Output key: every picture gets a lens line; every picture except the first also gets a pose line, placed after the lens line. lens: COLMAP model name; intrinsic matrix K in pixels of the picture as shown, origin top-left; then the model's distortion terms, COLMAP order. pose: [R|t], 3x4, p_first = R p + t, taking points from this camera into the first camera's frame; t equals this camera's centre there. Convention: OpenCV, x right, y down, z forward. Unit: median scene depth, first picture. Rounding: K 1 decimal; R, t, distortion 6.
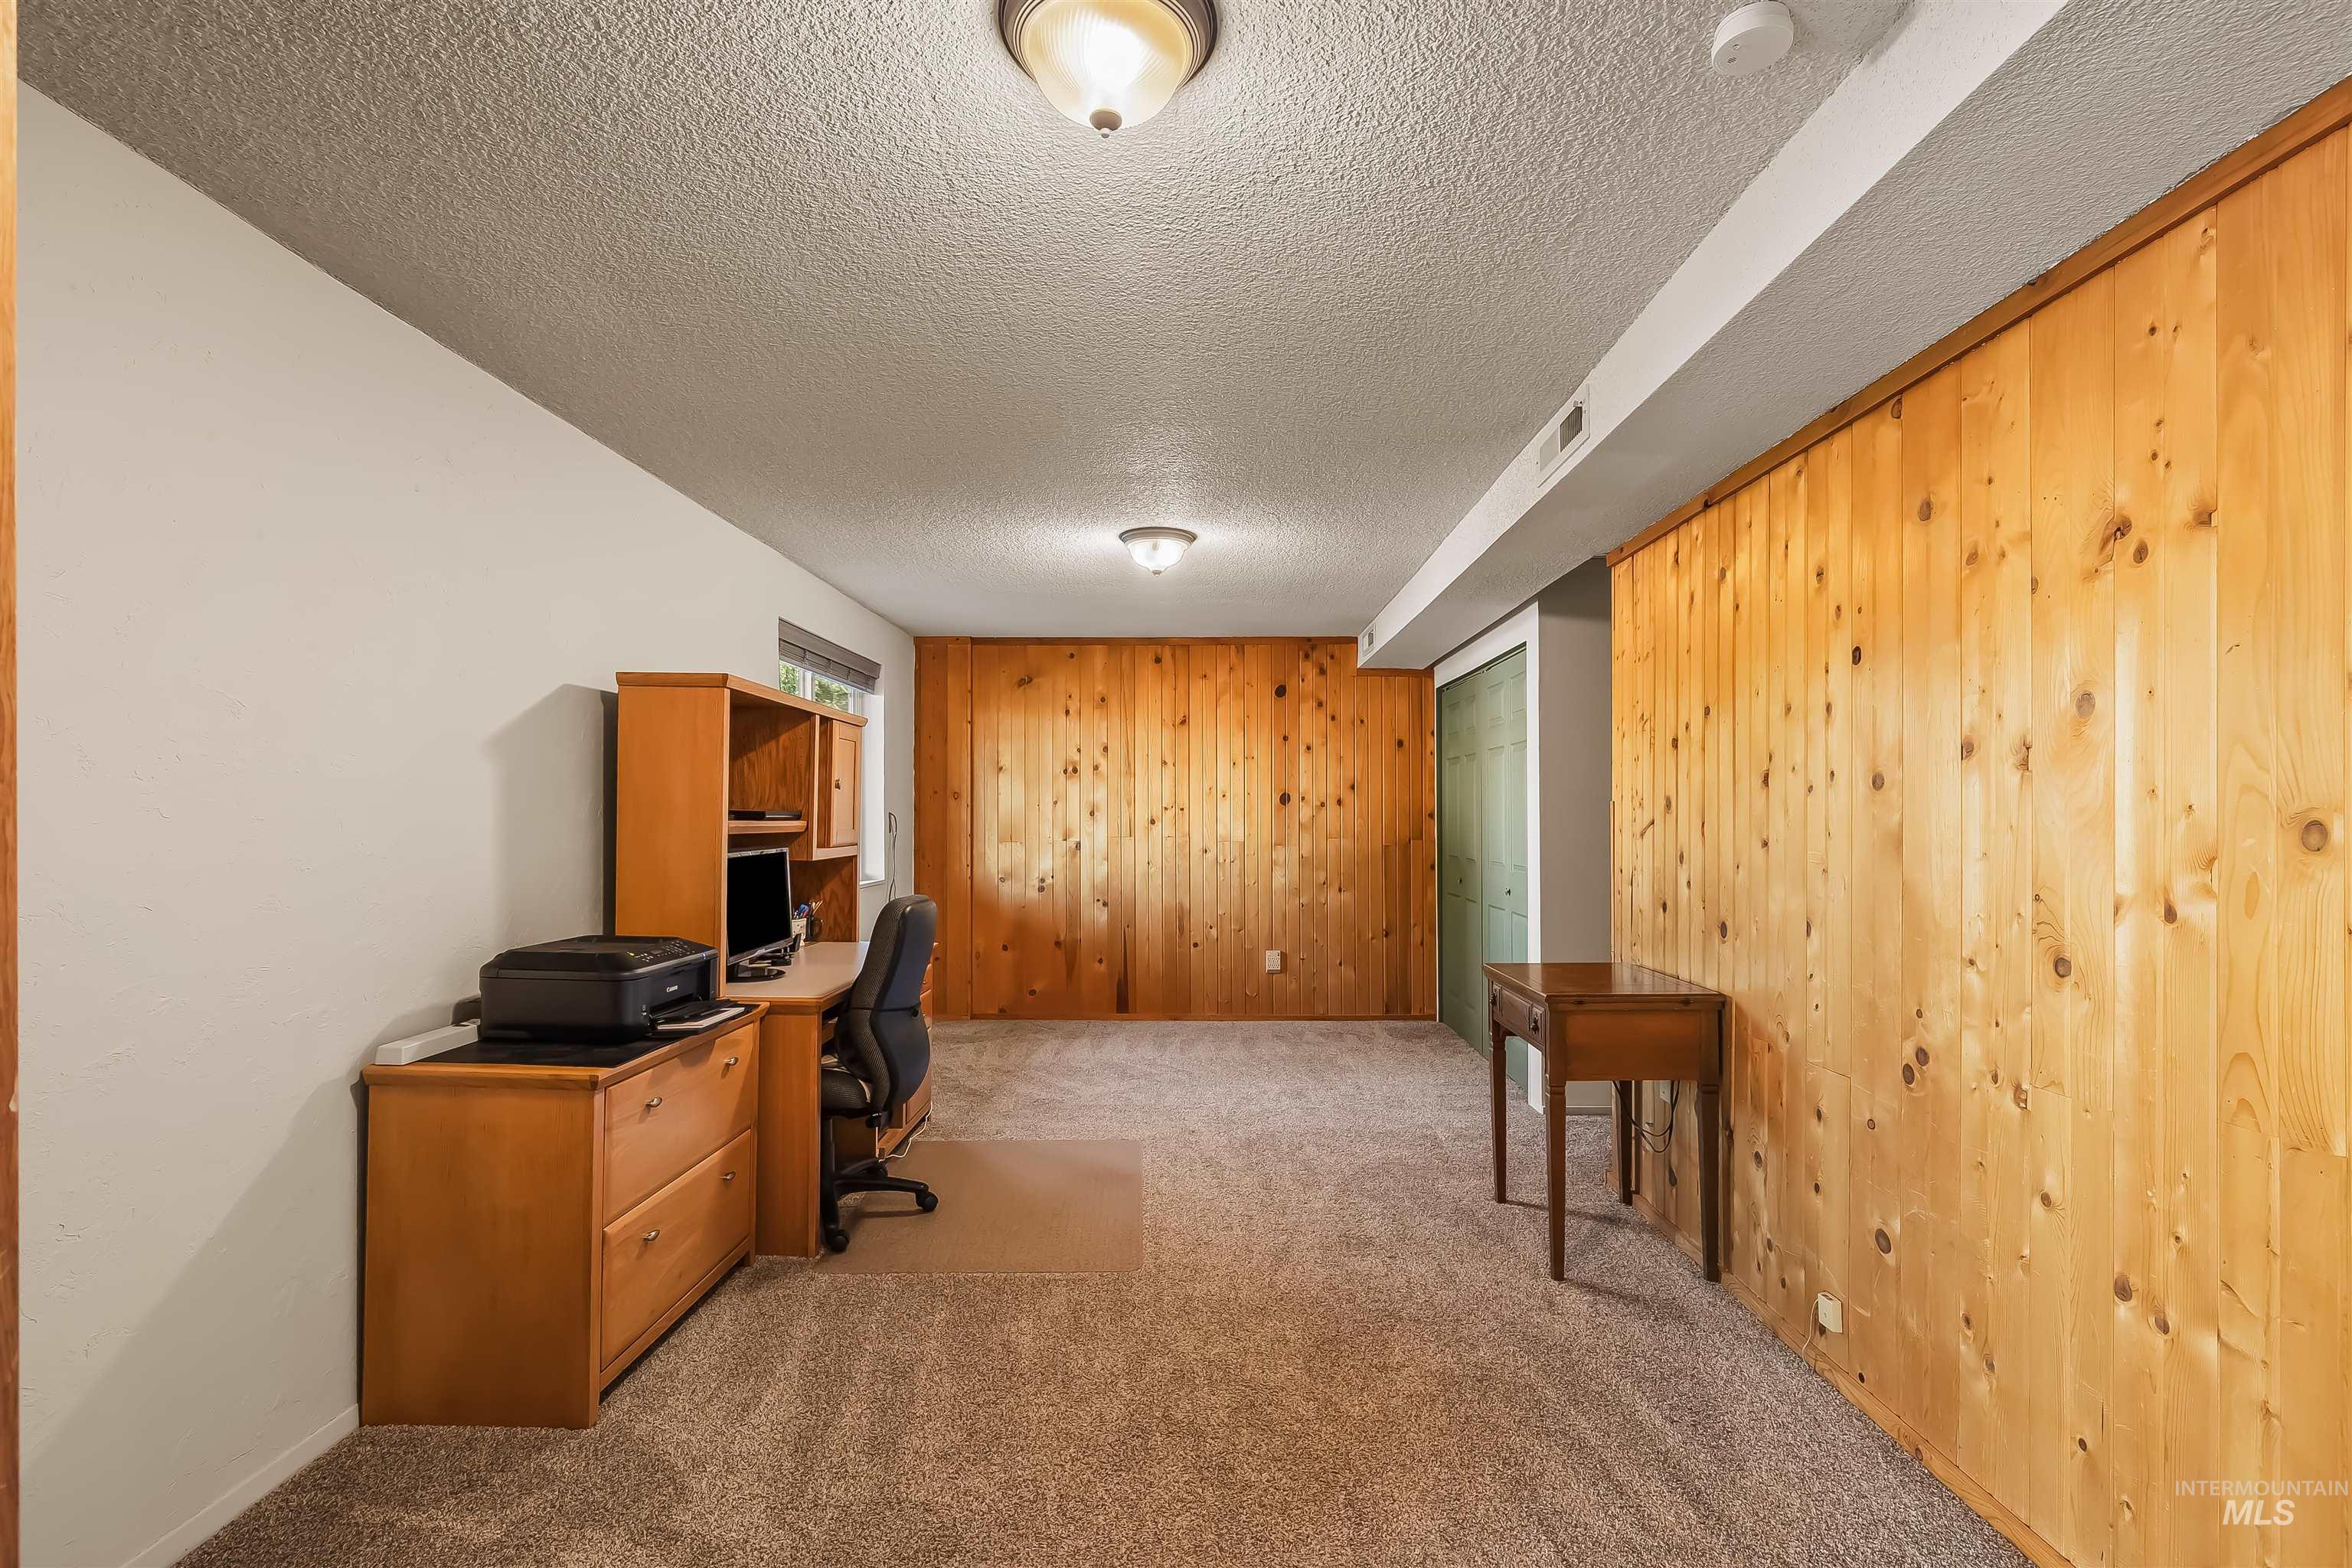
lens RADIAL K [[1080.5, 0, 1181.2], [0, 1080.5, 807.0], [0, 0, 1]] dist [-0.003870, 0.000446]
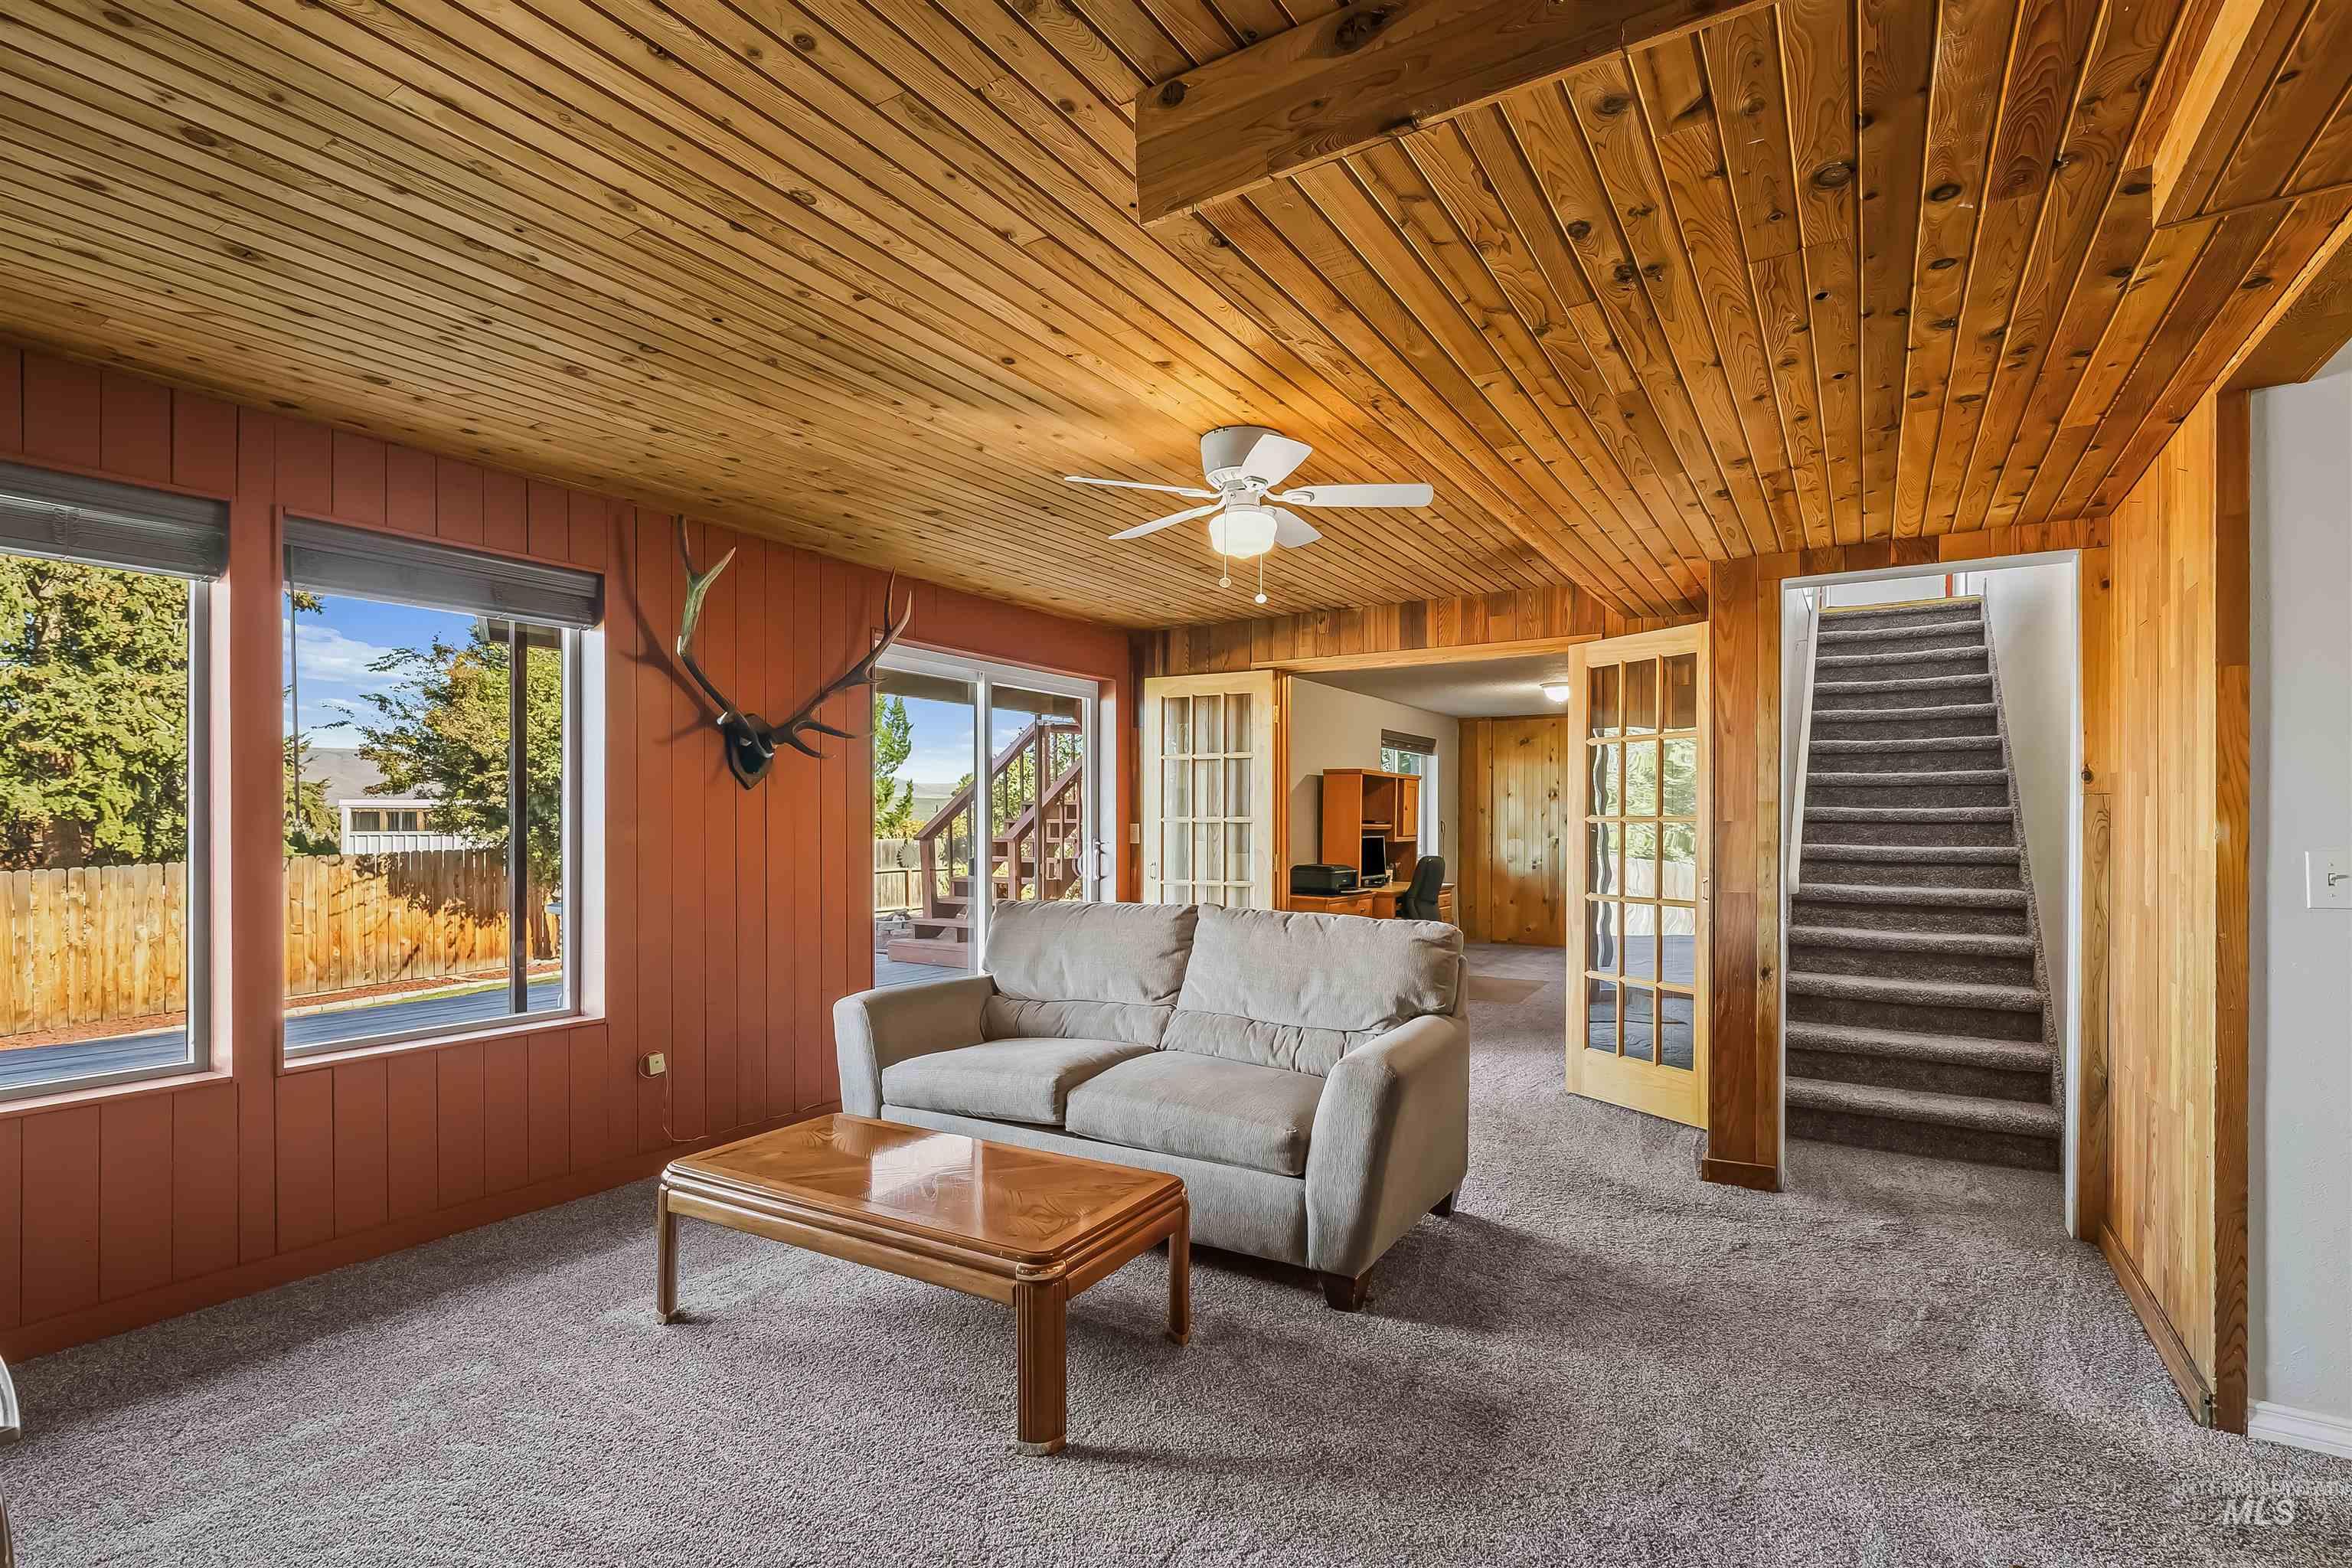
lens RADIAL K [[1080.5, 0, 1194.0], [0, 1080.5, 868.9], [0, 0, 1]] dist [-0.003870, 0.000446]
pose [[0.861909, 0.022863, -0.506547, 0.291590], [0.002437, 0.998785, 0.049226, -0.004274], [0.507057, -0.043662, 0.860806, -0.766325]]
